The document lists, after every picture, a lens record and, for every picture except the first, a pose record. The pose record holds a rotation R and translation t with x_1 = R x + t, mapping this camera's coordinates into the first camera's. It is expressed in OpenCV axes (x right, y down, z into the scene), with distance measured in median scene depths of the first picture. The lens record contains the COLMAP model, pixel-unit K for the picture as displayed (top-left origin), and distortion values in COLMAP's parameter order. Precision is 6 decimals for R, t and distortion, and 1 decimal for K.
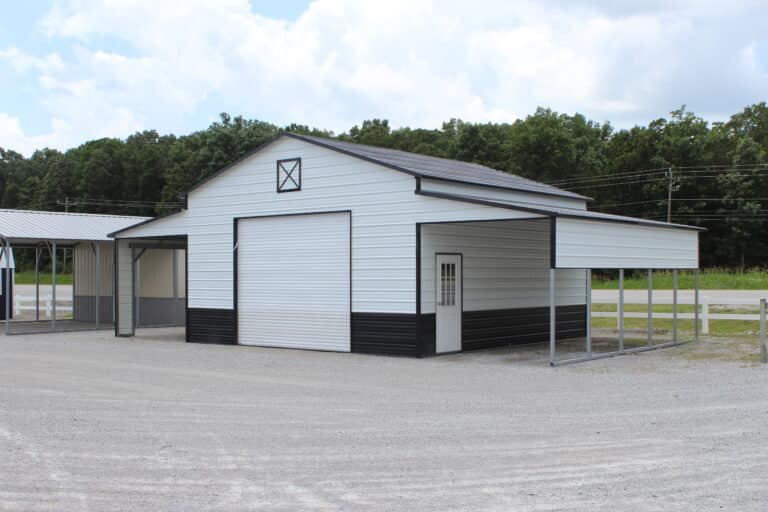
lens RADIAL K [[928.9, 0, 384.0], [0, 928.9, 256.0], [0, 0, 1]] dist [-0.058630, 0.024575]
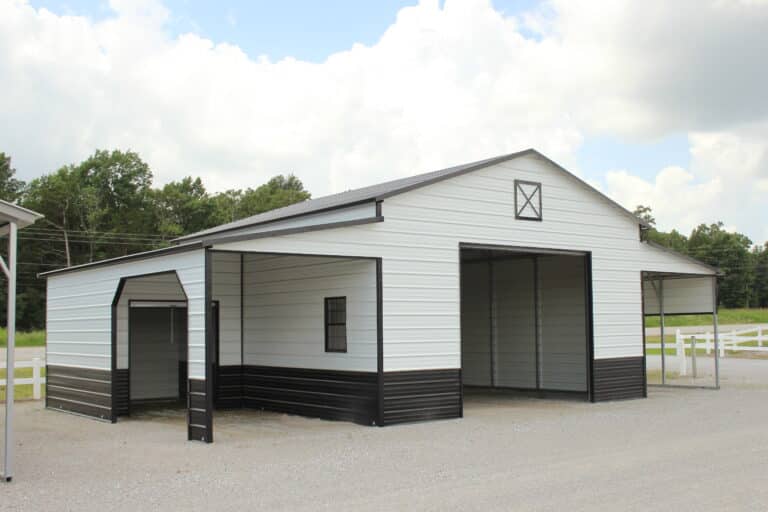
lens RADIAL K [[836.4, 0, 384.0], [0, 836.4, 256.0], [0, 0, 1]] dist [-0.005645, 0.001887]
pose [[0.240736, 0.081900, 0.967129, -0.868023], [-0.007577, 0.996562, -0.082507, 0.026380], [-0.970561, 0.012534, 0.240529, 0.954688]]
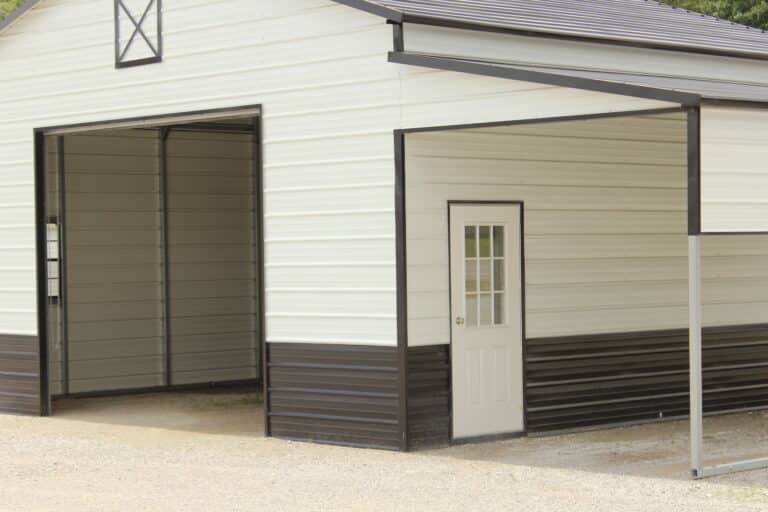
lens RADIAL K [[1845.7, 0, 384.0], [0, 1845.7, 256.0], [0, 0, 1]] dist [0.083622, 0.571441]
pose [[0.991786, -0.011939, -0.127347, 0.122595], [0.015113, 0.999598, 0.023987, 0.001190], [0.127010, -0.025715, 0.991568, 0.151845]]
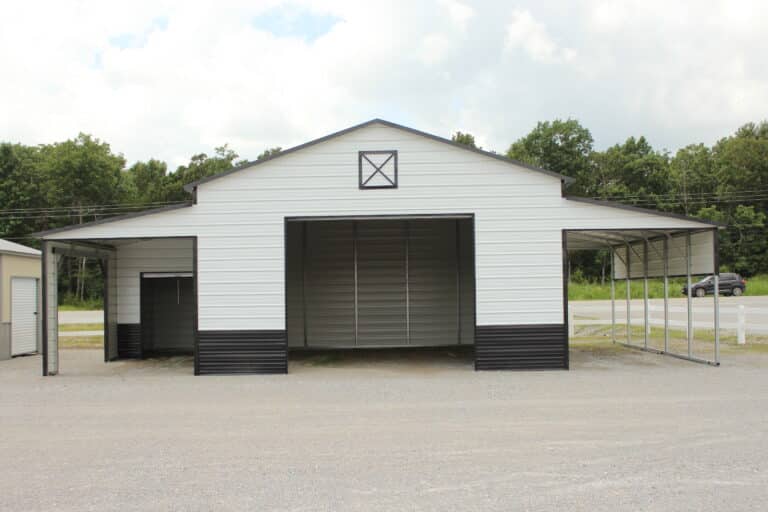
lens RADIAL K [[825.1, 0, 387.5], [0, 825.1, 270.5], [0, 0, 1]] dist [-0.088457, 0.026232]
pose [[0.780895, 0.007365, 0.624619, -0.575868], [0.001113, 0.999912, -0.013182, 0.016447], [-0.624662, 0.010989, 0.780818, 0.405532]]
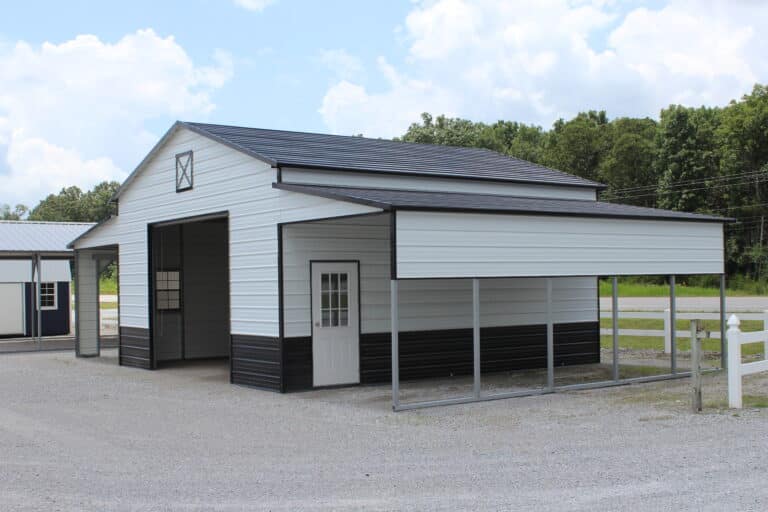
lens RADIAL K [[963.4, 0, 384.0], [0, 963.4, 256.0], [0, 0, 1]] dist [-0.043123, 0.045460]
pose [[0.963035, -0.019719, -0.268655, 0.311567], [0.018251, 0.999802, -0.007961, 0.000565], [0.268758, 0.002763, 0.963204, 0.203567]]
